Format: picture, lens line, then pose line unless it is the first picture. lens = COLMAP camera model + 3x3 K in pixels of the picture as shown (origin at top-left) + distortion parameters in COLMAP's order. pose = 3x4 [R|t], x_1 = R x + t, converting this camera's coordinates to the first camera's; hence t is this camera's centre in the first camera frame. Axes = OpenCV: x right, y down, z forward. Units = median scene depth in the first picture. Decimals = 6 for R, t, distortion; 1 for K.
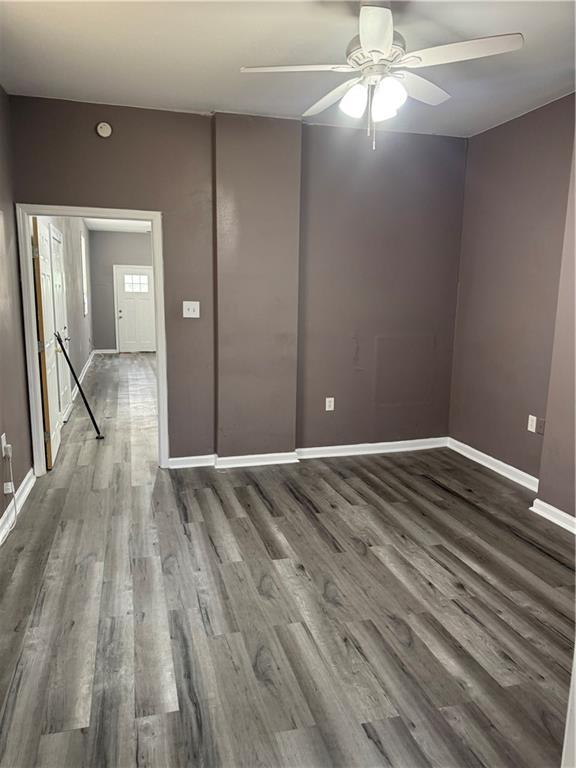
lens RADIAL K [[536.9, 0, 288.0], [0, 536.9, 384.0], [0, 0, 1]] dist [0.049059, -0.045626]
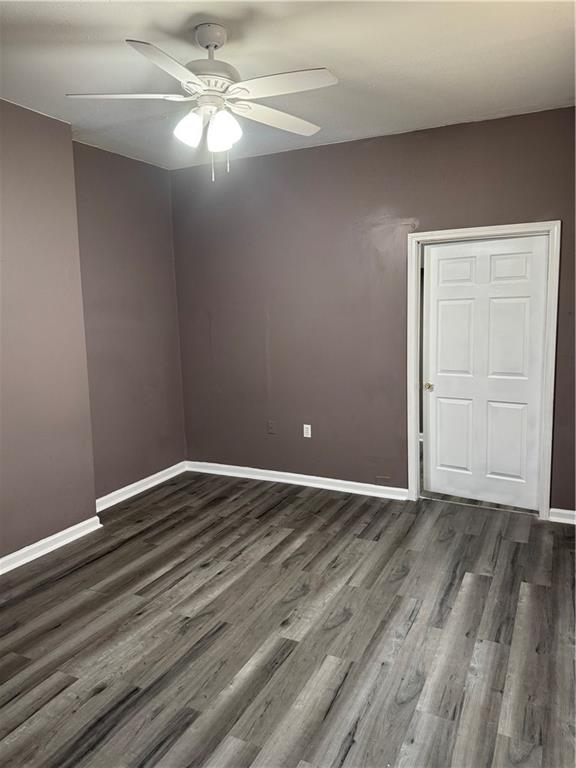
lens RADIAL K [[536.9, 0, 288.0], [0, 536.9, 384.0], [0, 0, 1]] dist [0.049059, -0.045626]
pose [[-0.727487, -0.090928, 0.680069, -0.584116], [0.122716, 0.957954, 0.259355, -0.295866], [-0.675058, 0.272133, -0.685741, 1.557800]]
